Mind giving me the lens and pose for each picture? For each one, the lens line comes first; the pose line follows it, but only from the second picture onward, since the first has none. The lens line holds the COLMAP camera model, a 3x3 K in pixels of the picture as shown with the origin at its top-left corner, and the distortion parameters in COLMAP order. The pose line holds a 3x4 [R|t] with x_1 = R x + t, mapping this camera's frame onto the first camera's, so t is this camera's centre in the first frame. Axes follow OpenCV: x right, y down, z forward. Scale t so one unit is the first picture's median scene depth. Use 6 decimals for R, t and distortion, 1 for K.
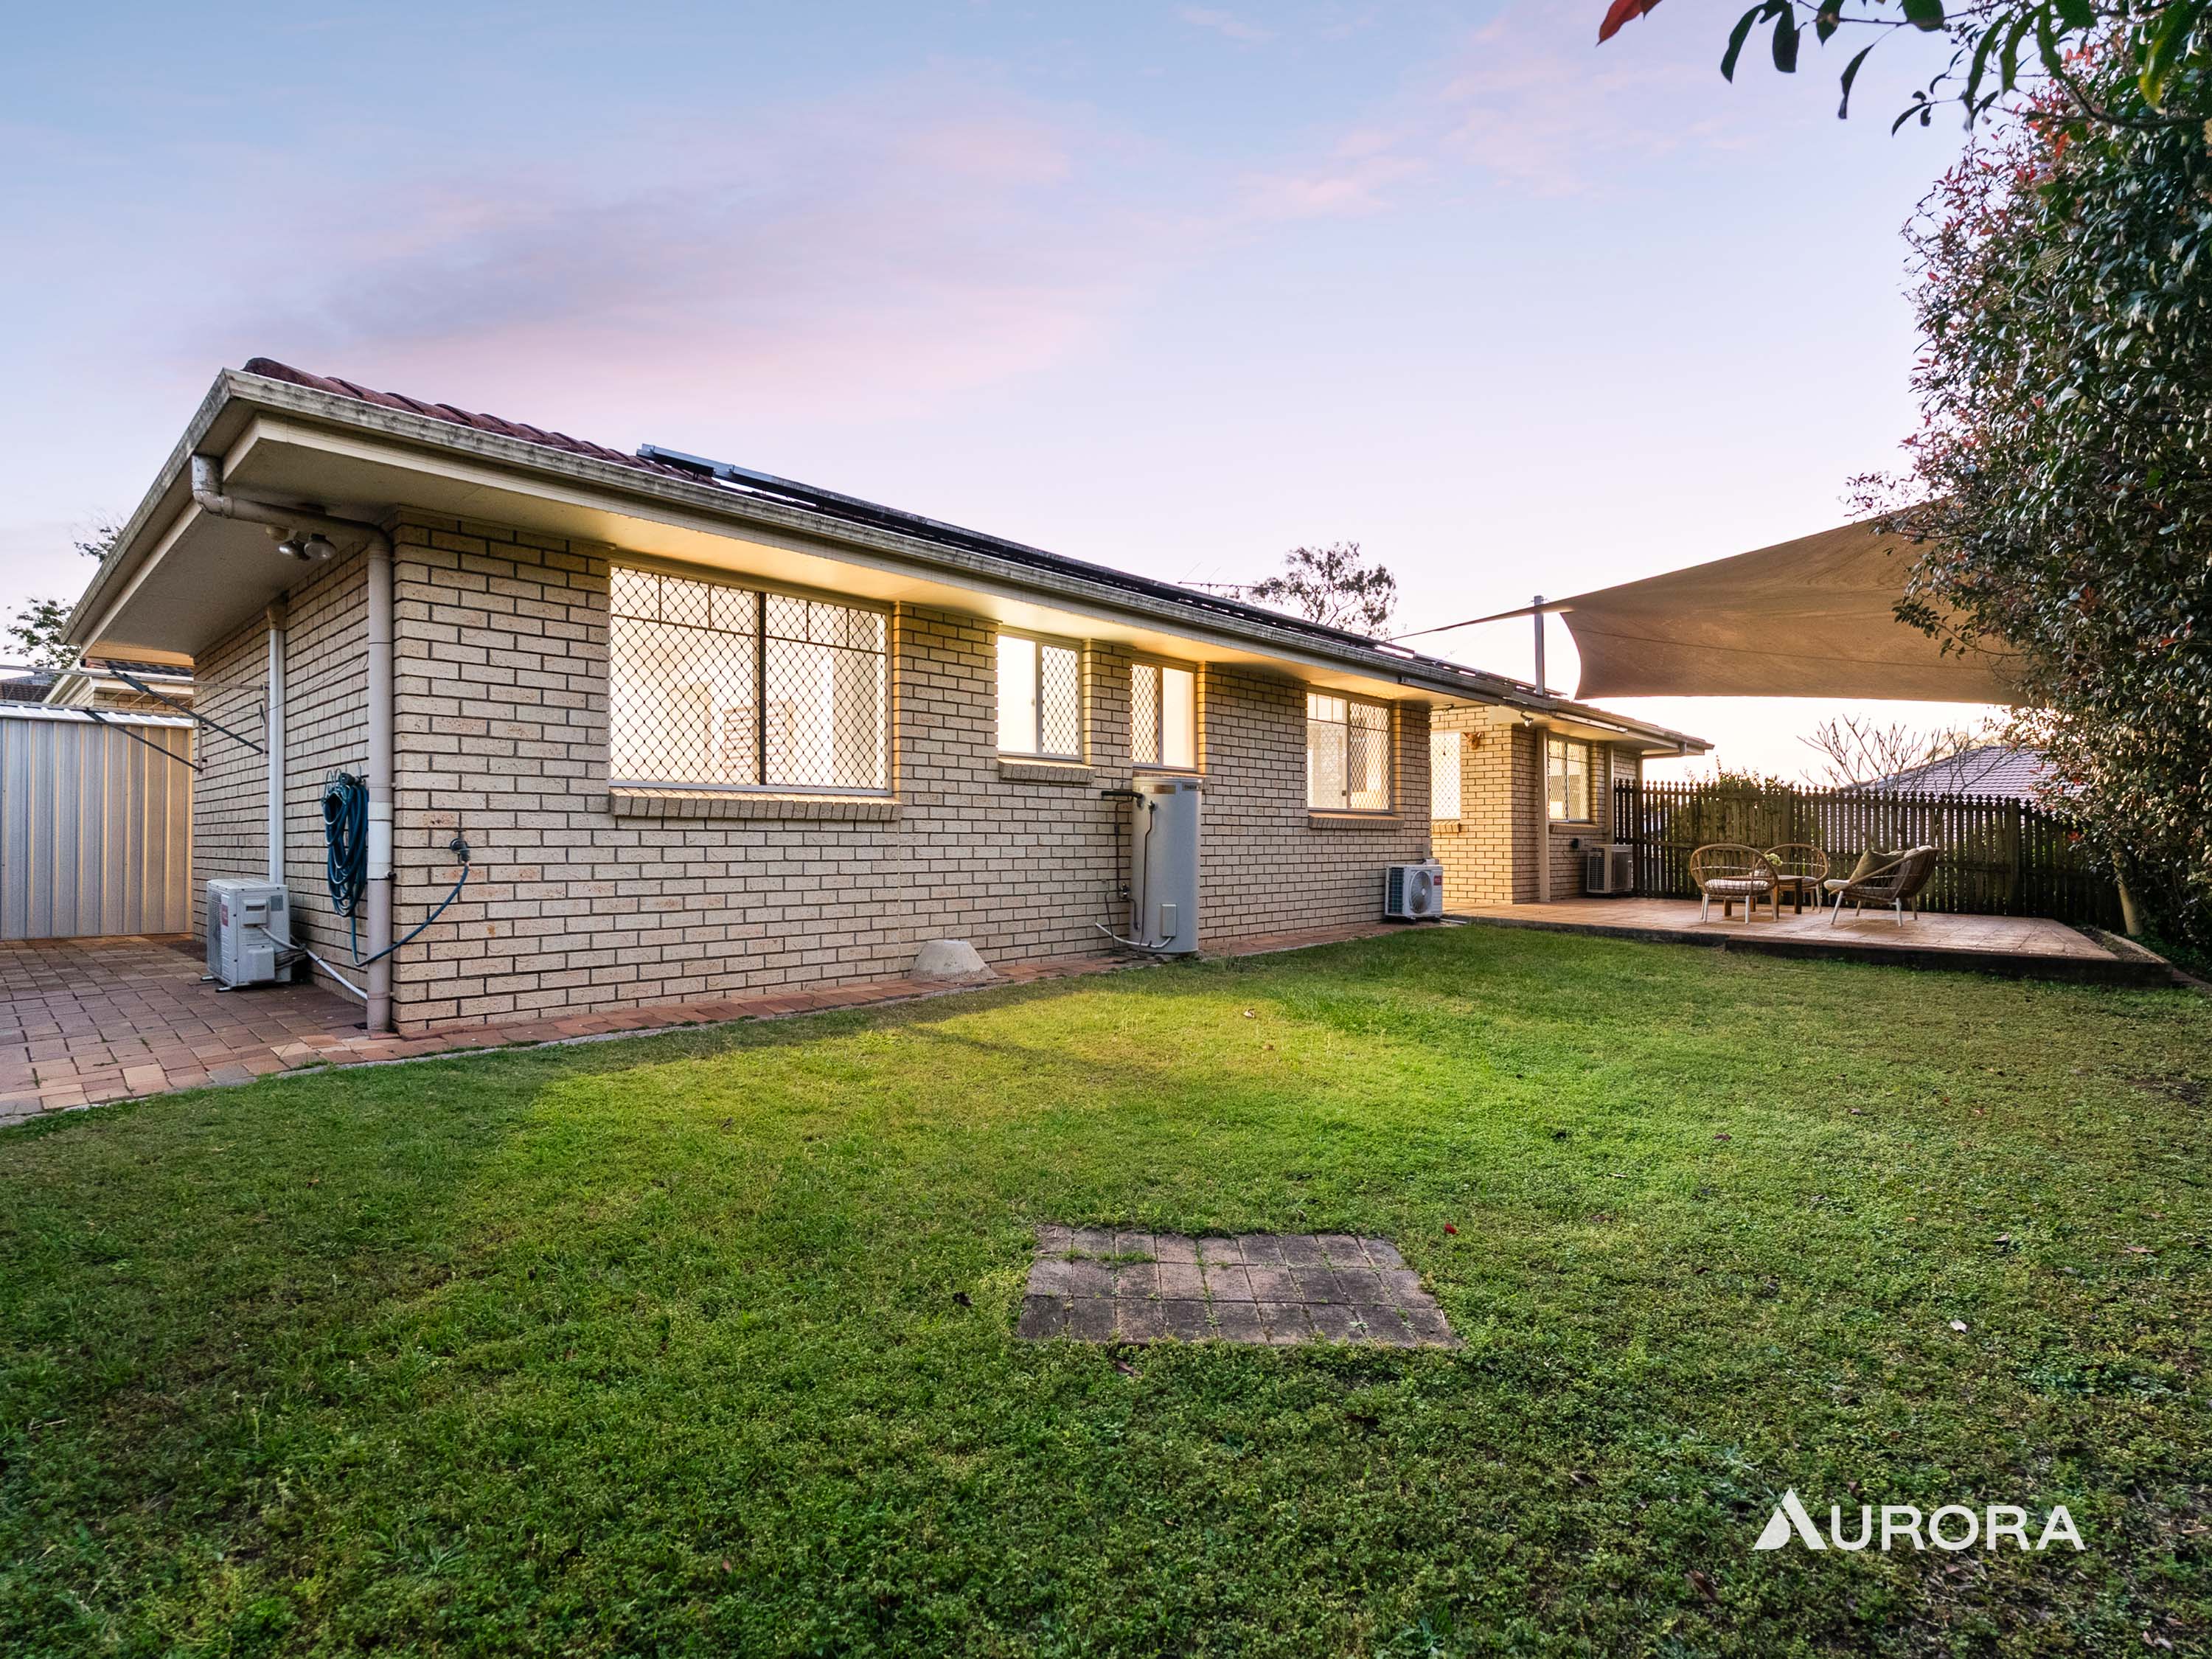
lens RADIAL K [[1079.0, 0, 1106.0], [0, 1079.0, 829.5], [0, 0, 1]] dist [-0.000221, -0.000148]
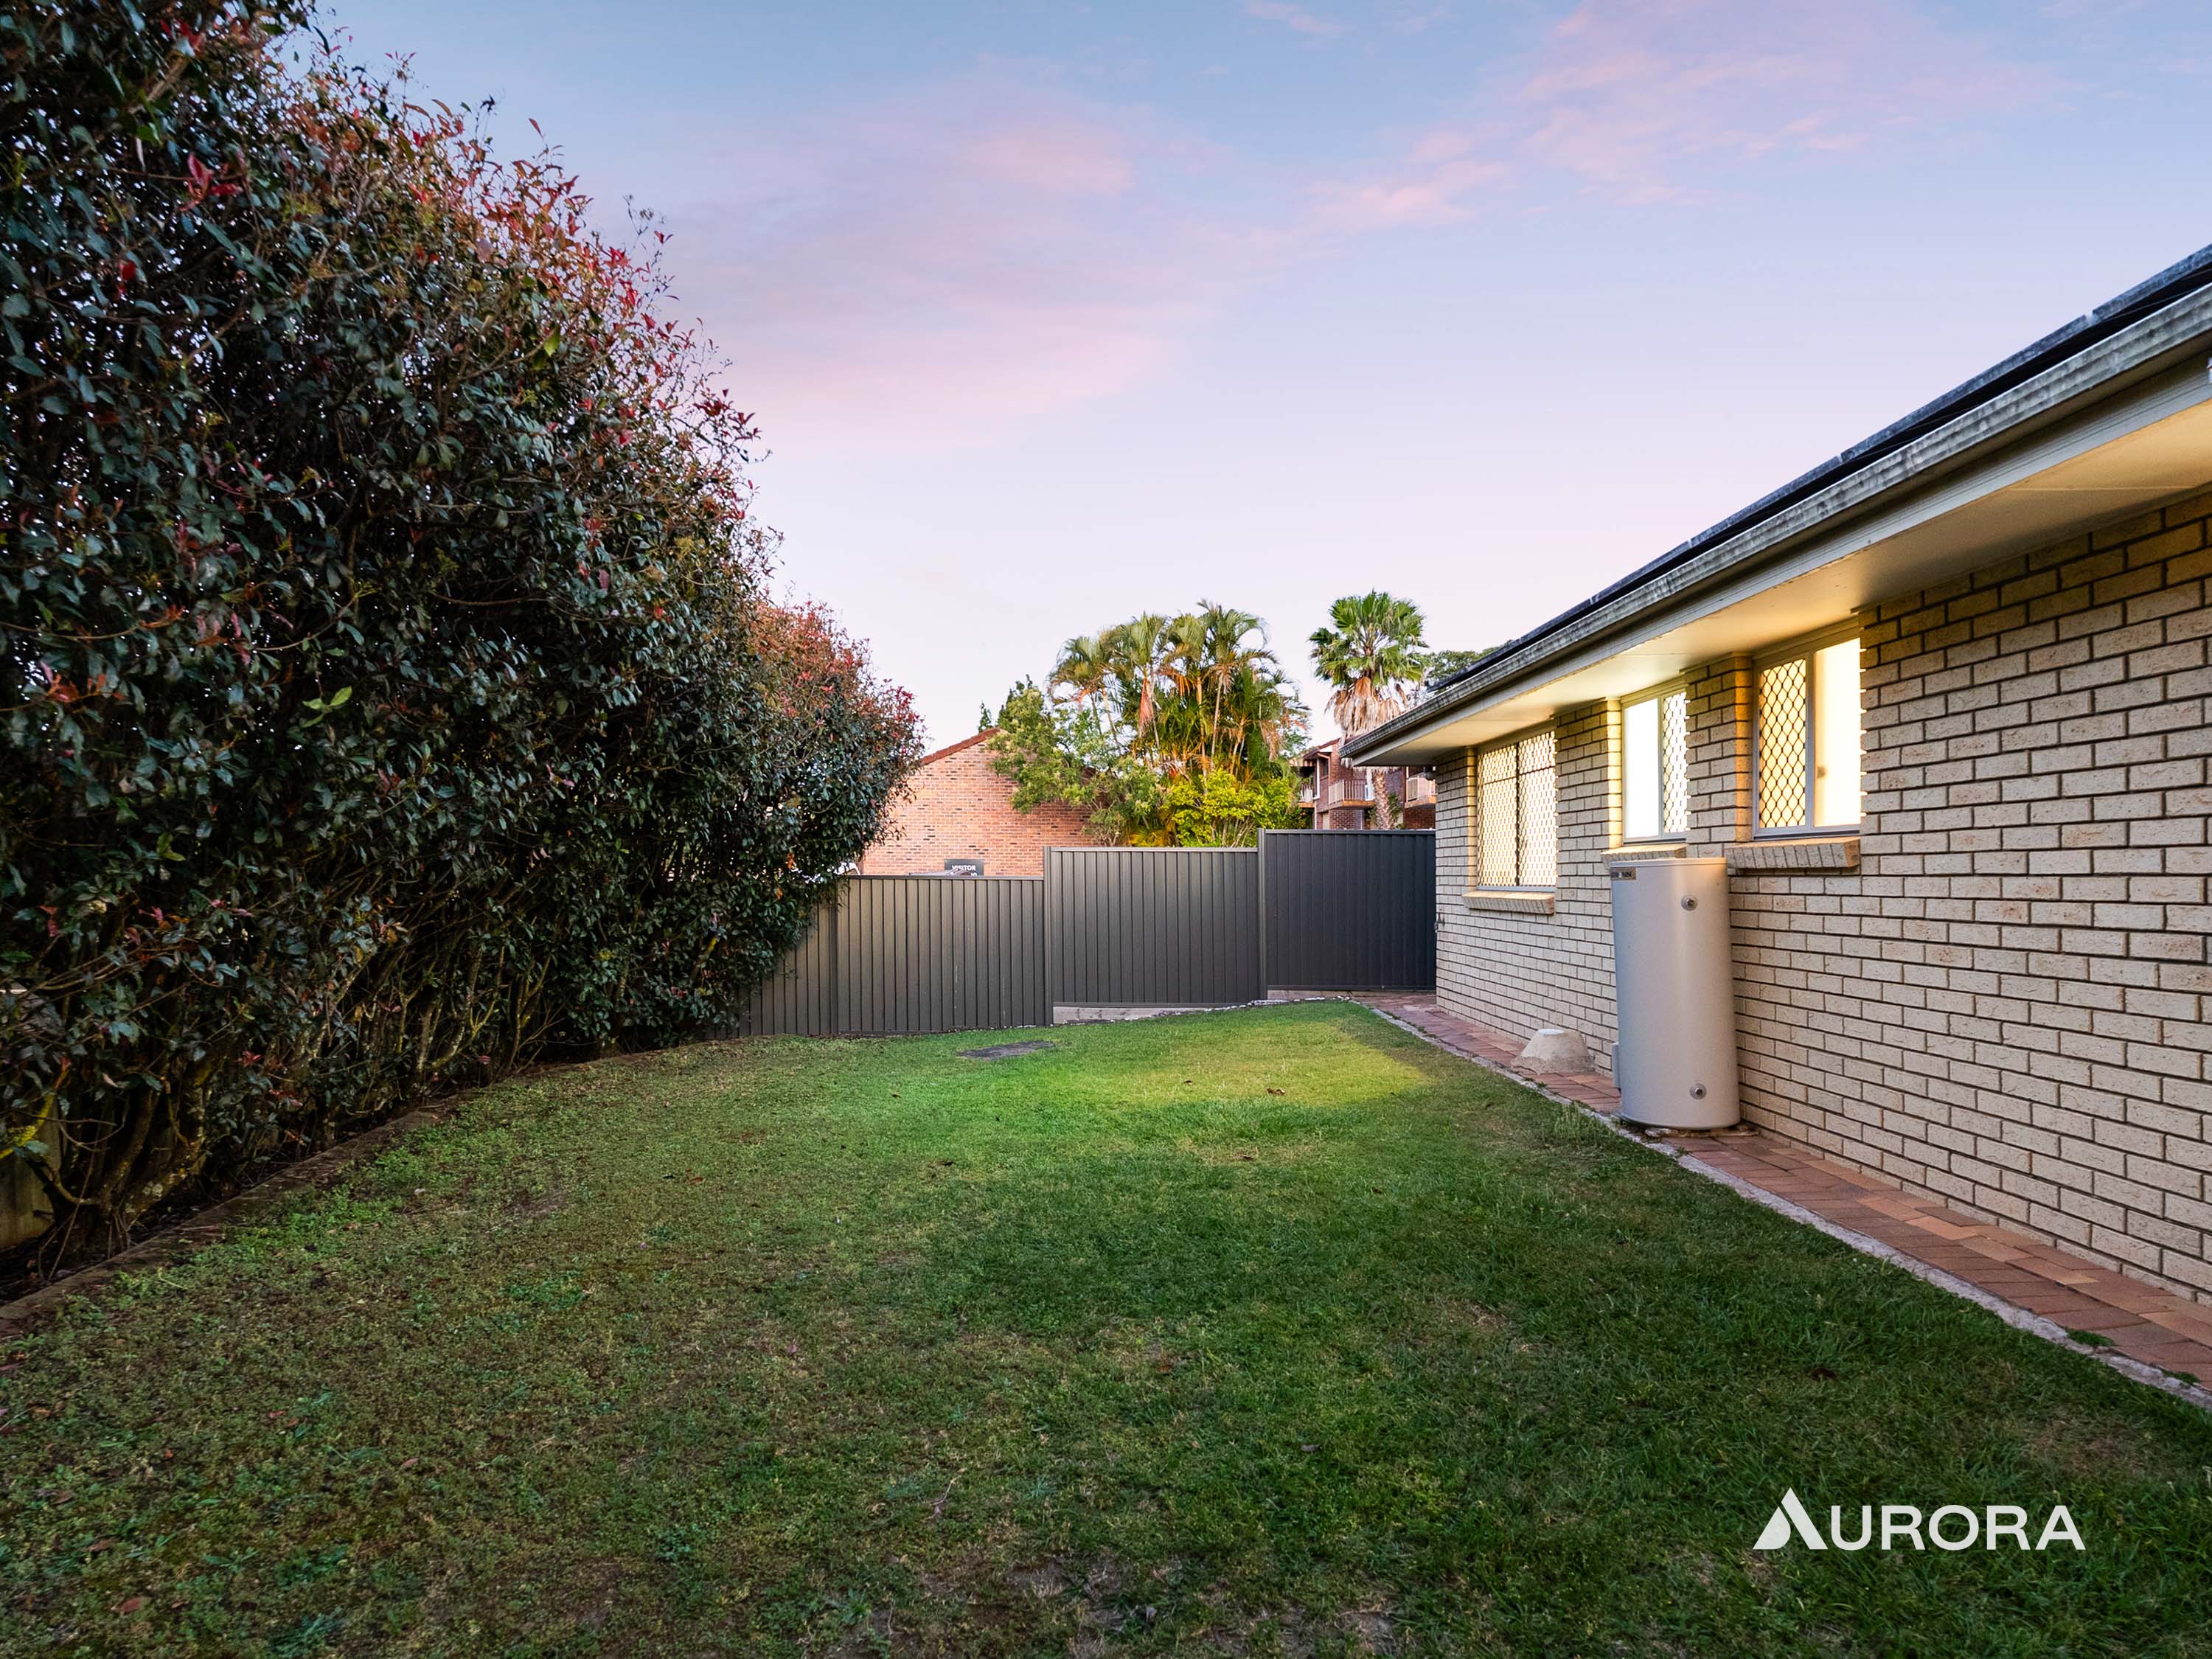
lens RADIAL K [[1079.0, 0, 1106.0], [0, 1079.0, 829.5], [0, 0, 1]] dist [-0.000221, -0.000148]
pose [[-0.721091, -0.018374, -0.692597, 0.711801], [0.025418, 0.998274, -0.052947, -0.037414], [0.692374, -0.055784, -0.719379, 1.149556]]
